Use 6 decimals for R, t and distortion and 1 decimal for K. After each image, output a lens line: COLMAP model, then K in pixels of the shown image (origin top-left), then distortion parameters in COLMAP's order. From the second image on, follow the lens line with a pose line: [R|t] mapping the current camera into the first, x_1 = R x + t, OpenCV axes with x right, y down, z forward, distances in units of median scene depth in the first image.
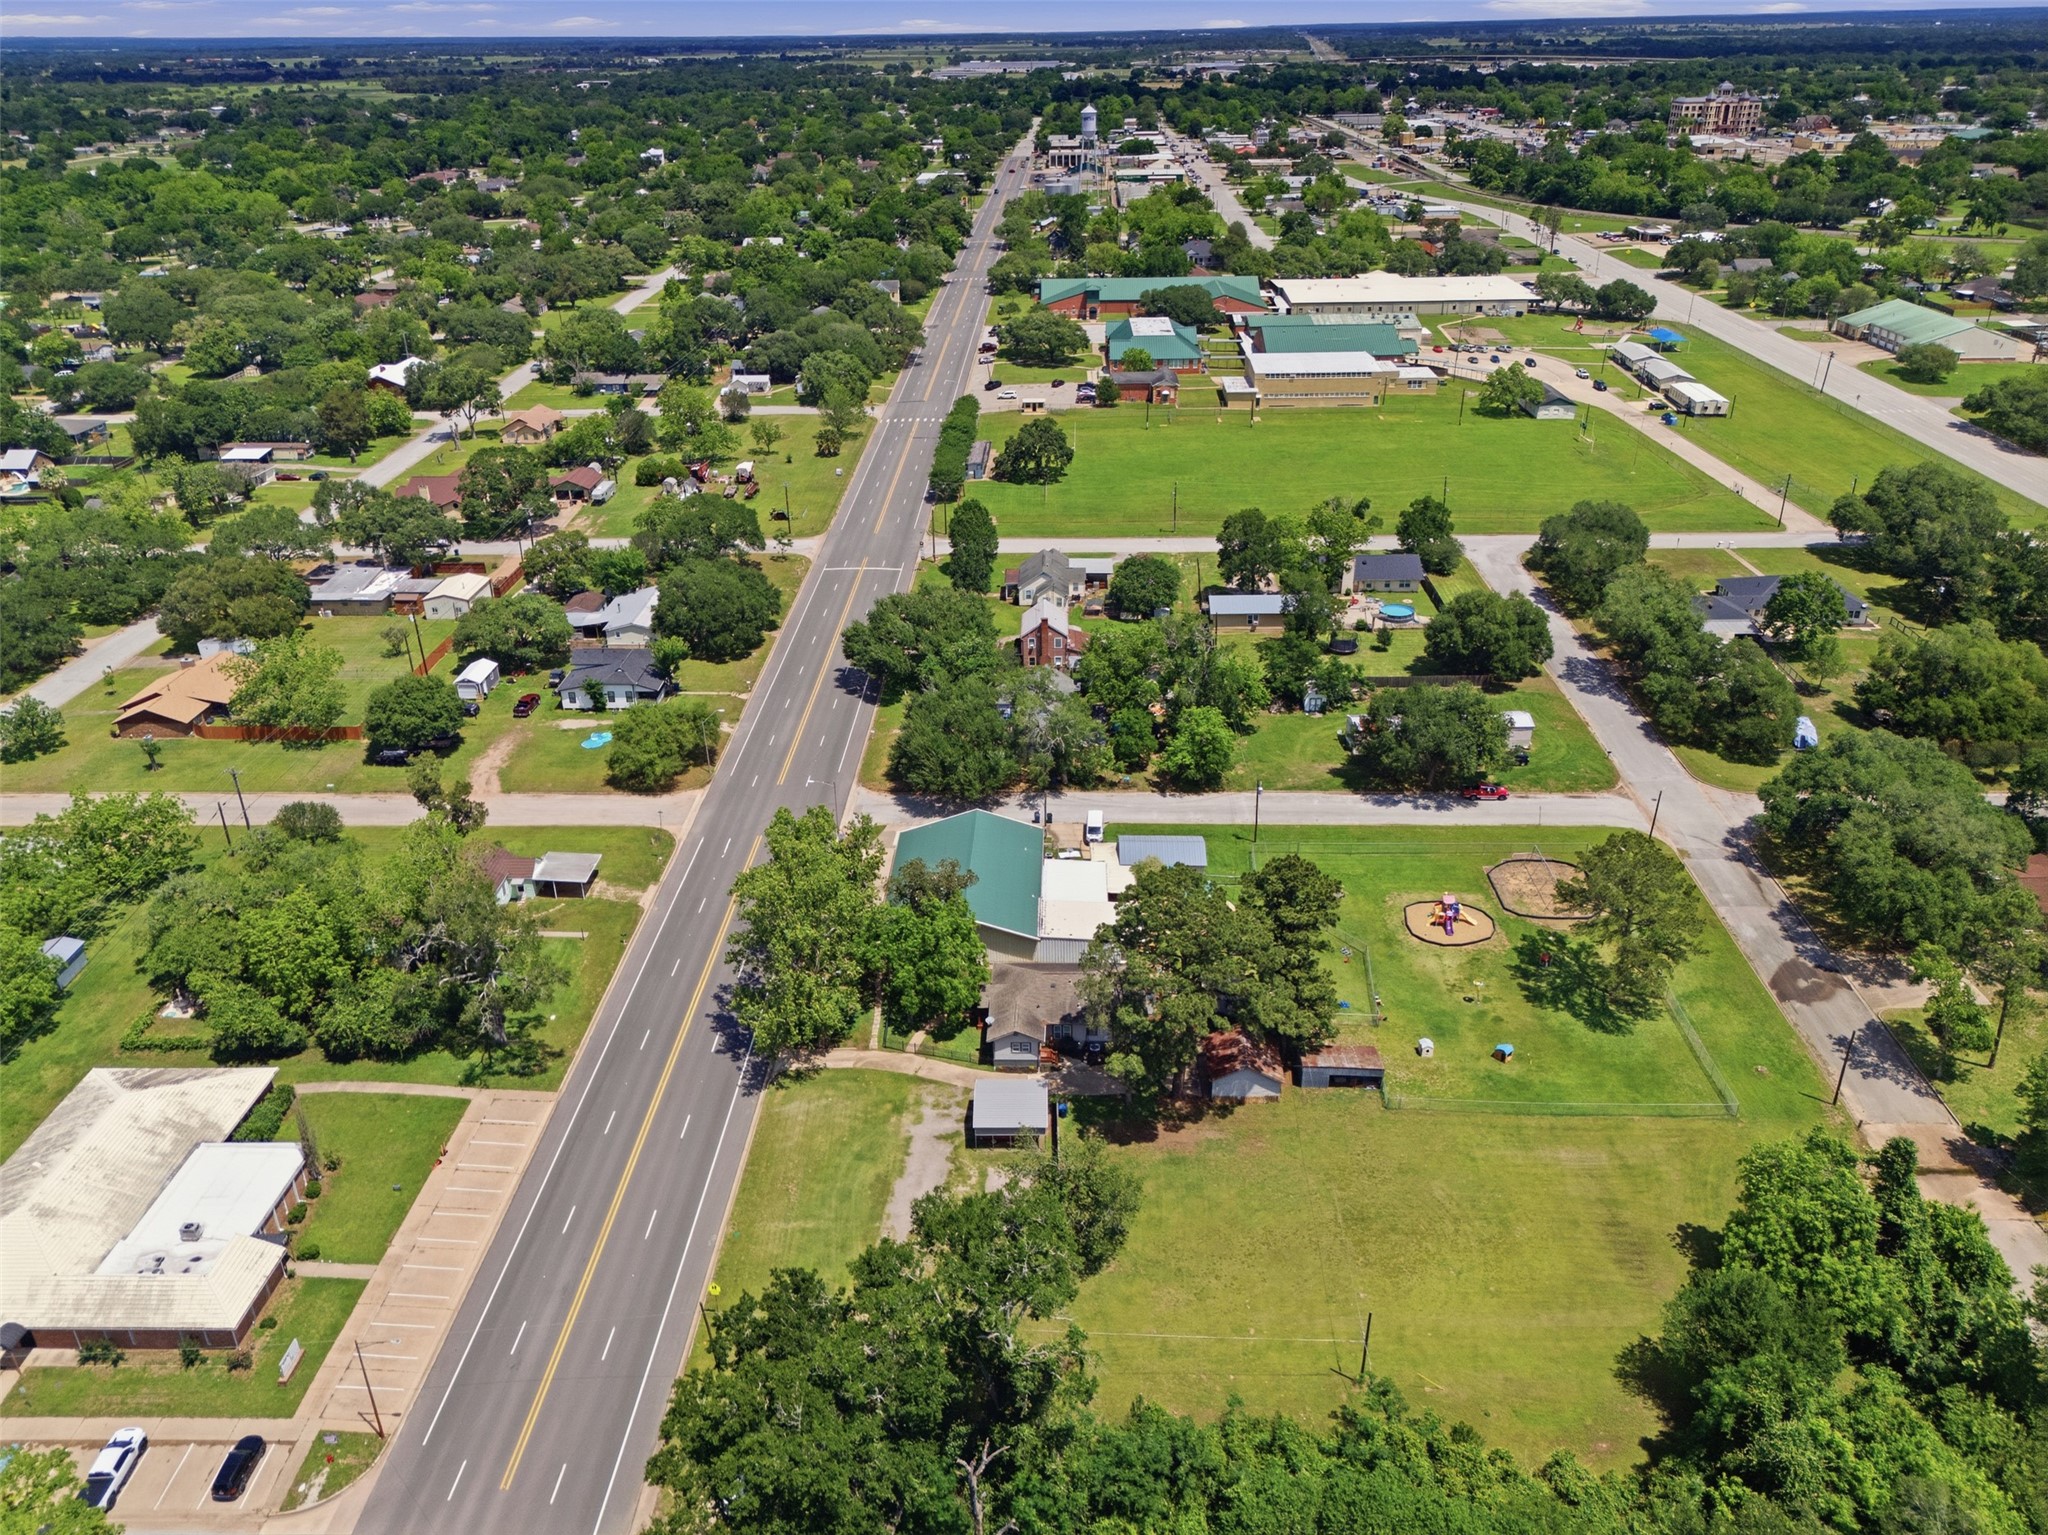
lens RADIAL K [[1509.8, 0, 1024.0], [0, 1509.8, 767.5], [0, 0, 1]] dist [0.074583, -0.073331]
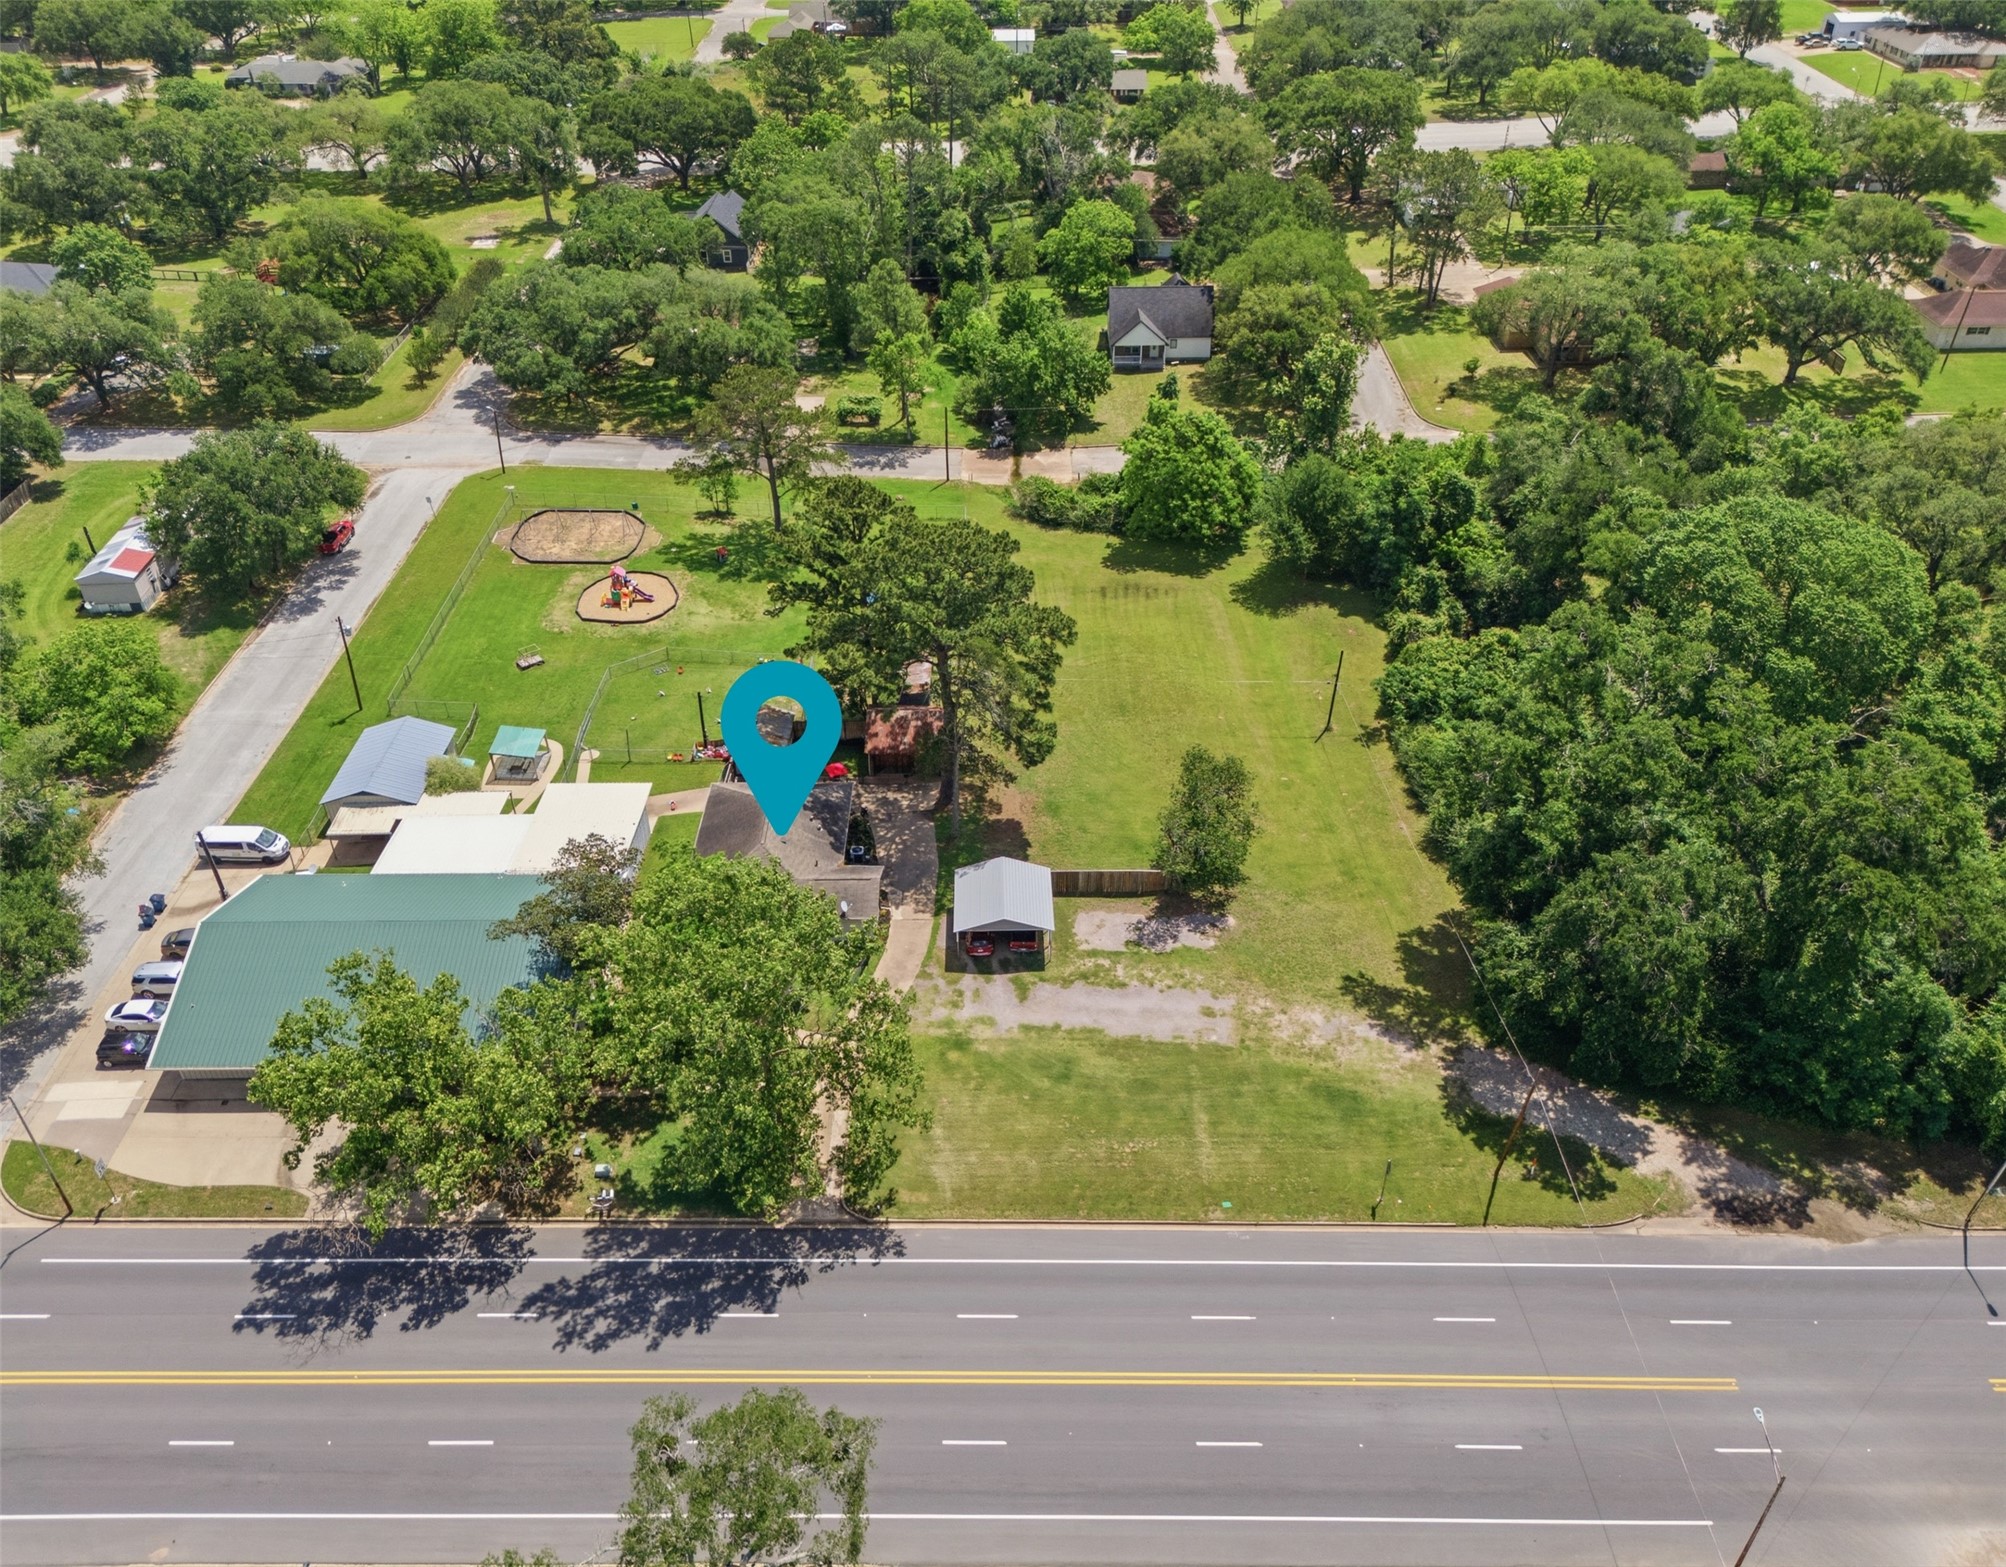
lens RADIAL K [[1559.4, 0, 994.7], [0, 1559.4, 783.8], [0, 0, 1]] dist [0.071011, -0.077369]
pose [[-0.023901, -0.568229, 0.822523, -0.378412], [0.447910, 0.729471, 0.516961, -0.136856], [-0.893759, 0.380773, 0.237080, 0.495114]]
